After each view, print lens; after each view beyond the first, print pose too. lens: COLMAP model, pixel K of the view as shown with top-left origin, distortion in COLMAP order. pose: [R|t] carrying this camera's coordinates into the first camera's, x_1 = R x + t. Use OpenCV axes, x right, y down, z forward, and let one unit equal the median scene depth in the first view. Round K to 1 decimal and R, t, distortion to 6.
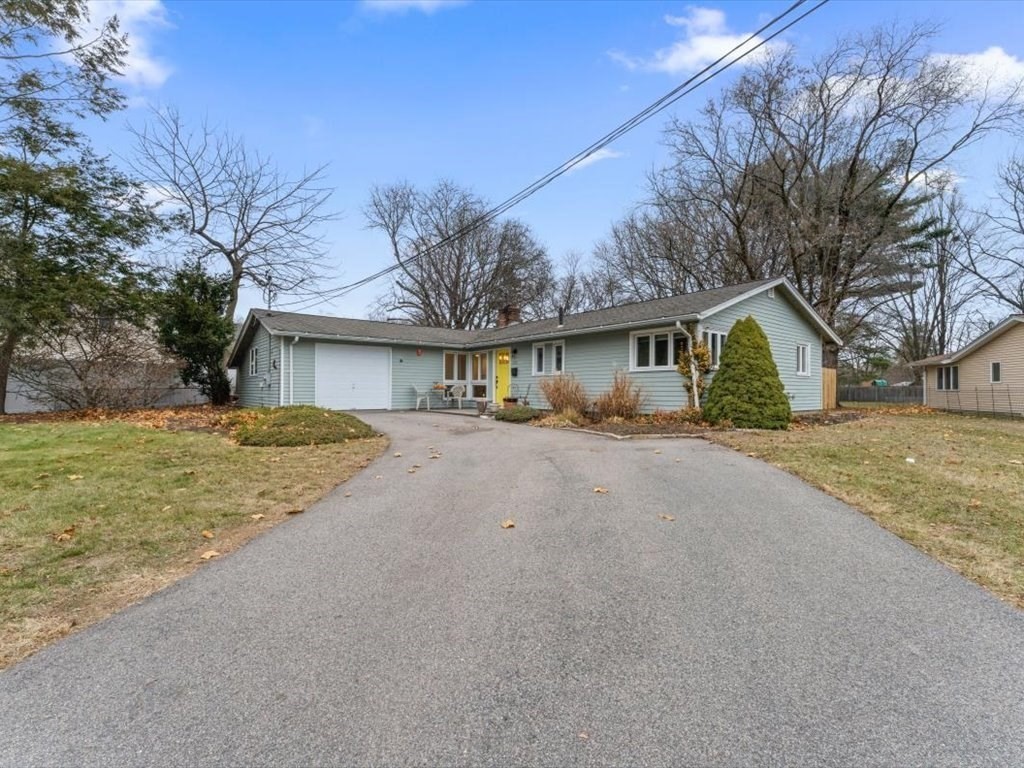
lens RADIAL K [[471.6, 0, 512.3], [0, 471.6, 387.0], [0, 0, 1]] dist [-0.000656, -0.000917]
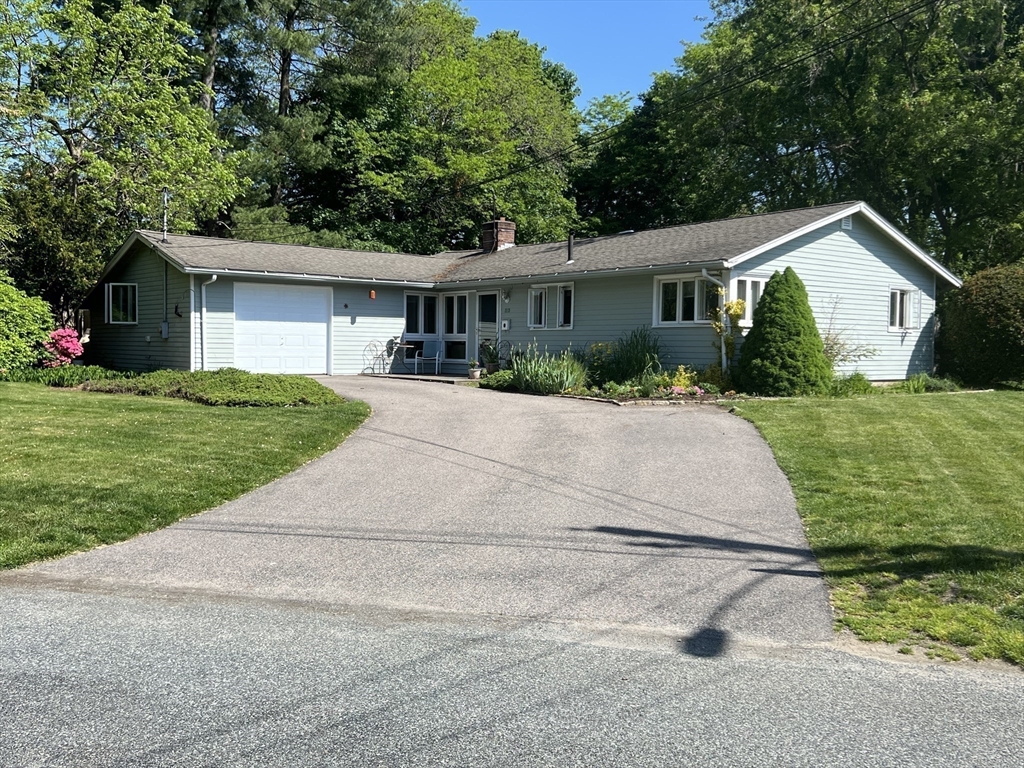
lens RADIAL K [[975.0, 0, 512.0], [0, 975.0, 384.0], [0, 0, 1]] dist [0.093083, -0.002845]
pose [[0.999843, 0.006849, 0.016349, -0.011914], [-0.007561, 0.999006, 0.043933, -0.005841], [-0.016031, -0.044049, 0.998901, -0.533259]]
